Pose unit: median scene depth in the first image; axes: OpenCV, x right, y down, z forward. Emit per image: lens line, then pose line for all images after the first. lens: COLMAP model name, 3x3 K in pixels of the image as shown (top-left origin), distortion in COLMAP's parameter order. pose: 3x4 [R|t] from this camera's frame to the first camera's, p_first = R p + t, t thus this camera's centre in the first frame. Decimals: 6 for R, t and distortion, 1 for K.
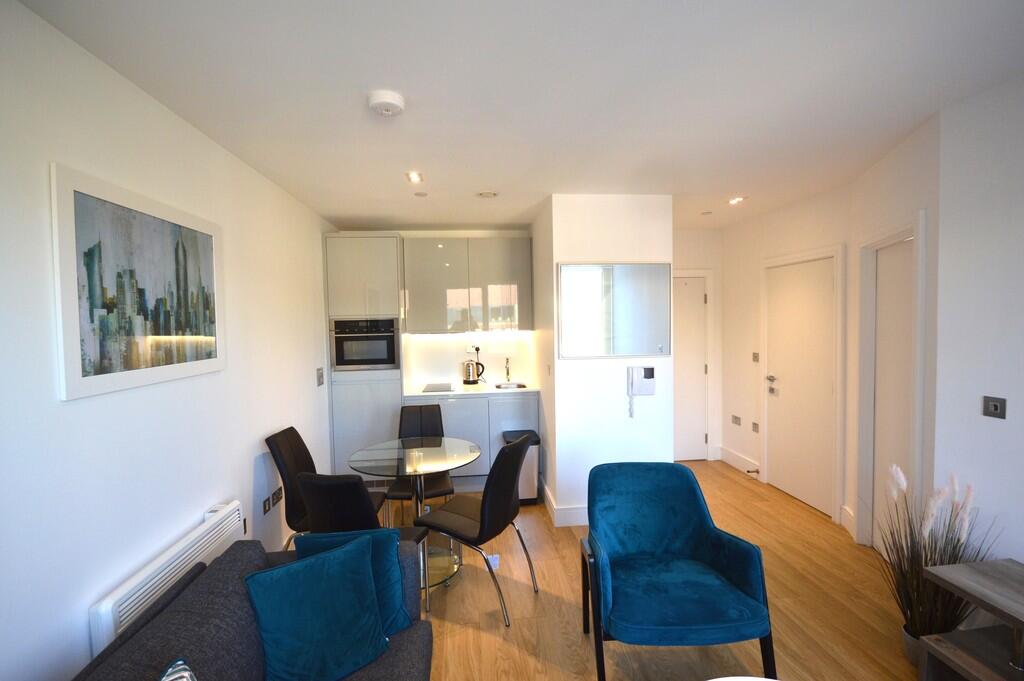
lens RADIAL K [[452.0, 0, 507.8], [0, 452.0, 340.0], [0, 0, 1]] dist [0.019235, -0.015440]
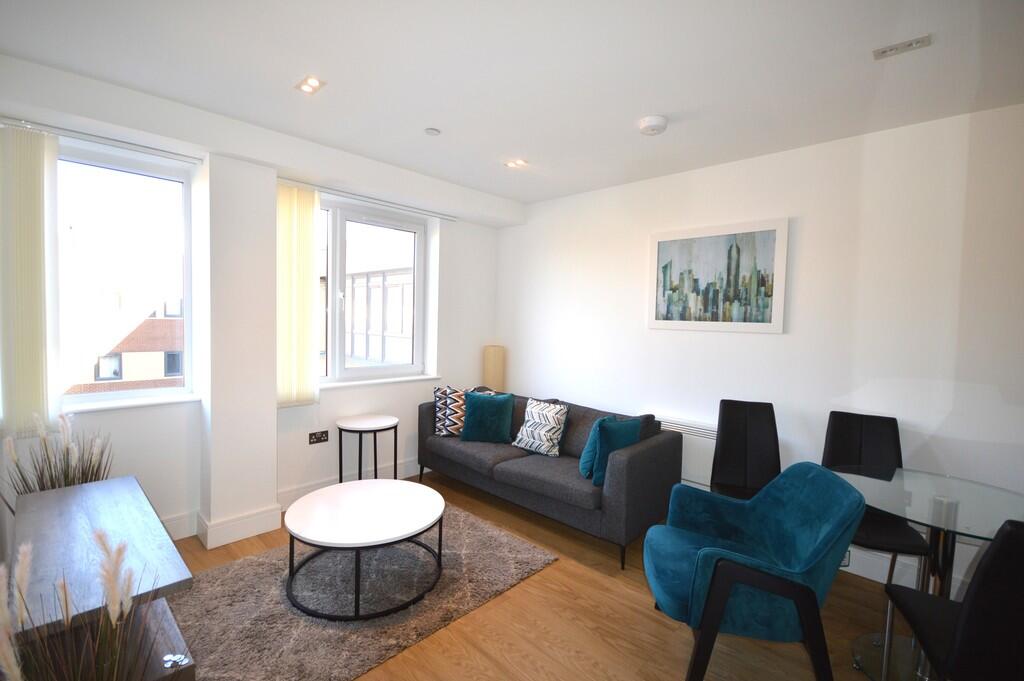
lens RADIAL K [[452.0, 0, 507.8], [0, 452.0, 340.0], [0, 0, 1]] dist [0.019235, -0.015440]
pose [[-0.752996, 0.017189, -0.657800, 0.997332], [-0.051720, 0.995020, 0.085206, 0.019498], [0.655989, 0.098182, -0.748357, 1.878332]]
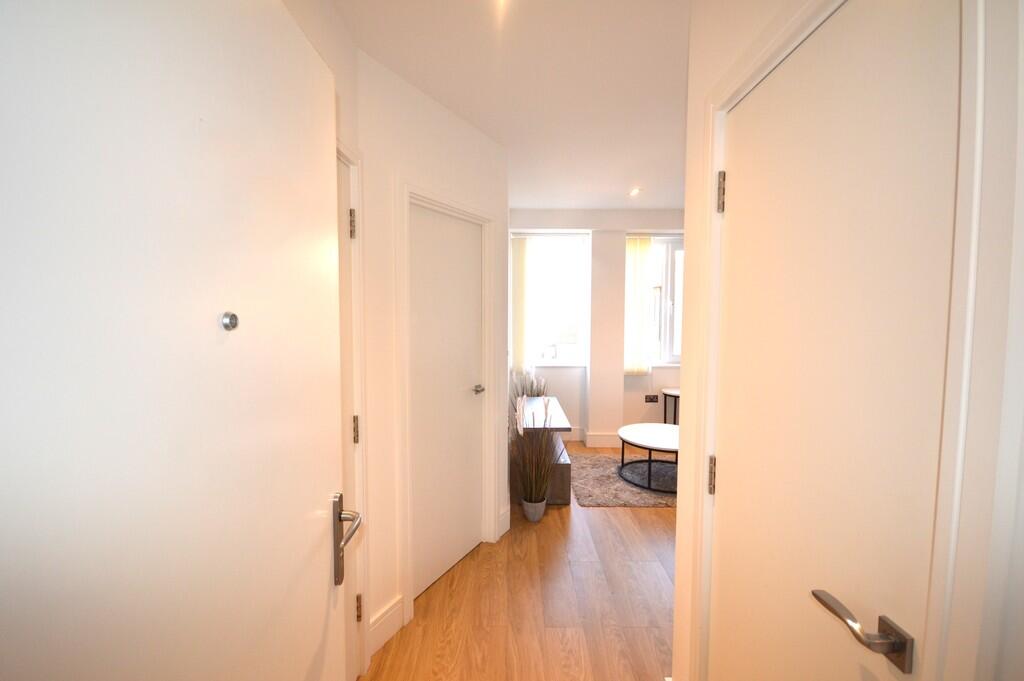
lens RADIAL K [[452.0, 0, 507.8], [0, 452.0, 340.0], [0, 0, 1]] dist [0.019235, -0.015440]
pose [[-0.995207, -0.000573, 0.097788, 0.976241], [0.009800, 0.994365, 0.105559, -0.055280], [-0.097298, 0.106011, -0.989593, 2.877576]]
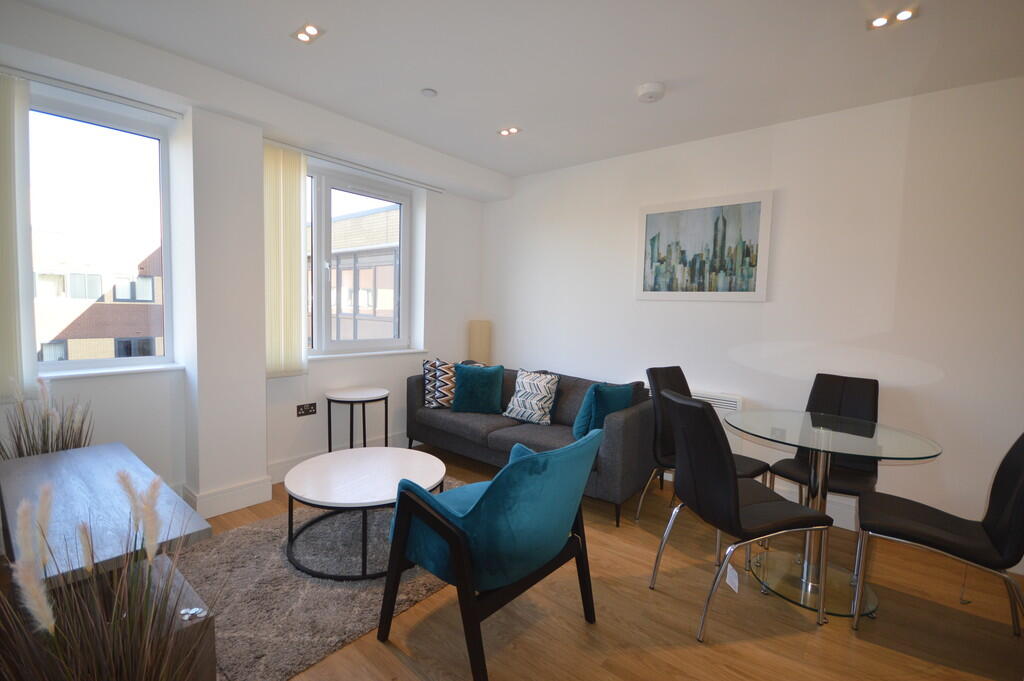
lens RADIAL K [[452.0, 0, 507.8], [0, 452.0, 340.0], [0, 0, 1]] dist [0.019235, -0.015440]
pose [[-0.704333, 0.035945, -0.708959, 1.079196], [-0.056937, 0.992639, 0.106893, 0.100180], [0.707583, 0.115654, -0.697102, 1.822992]]
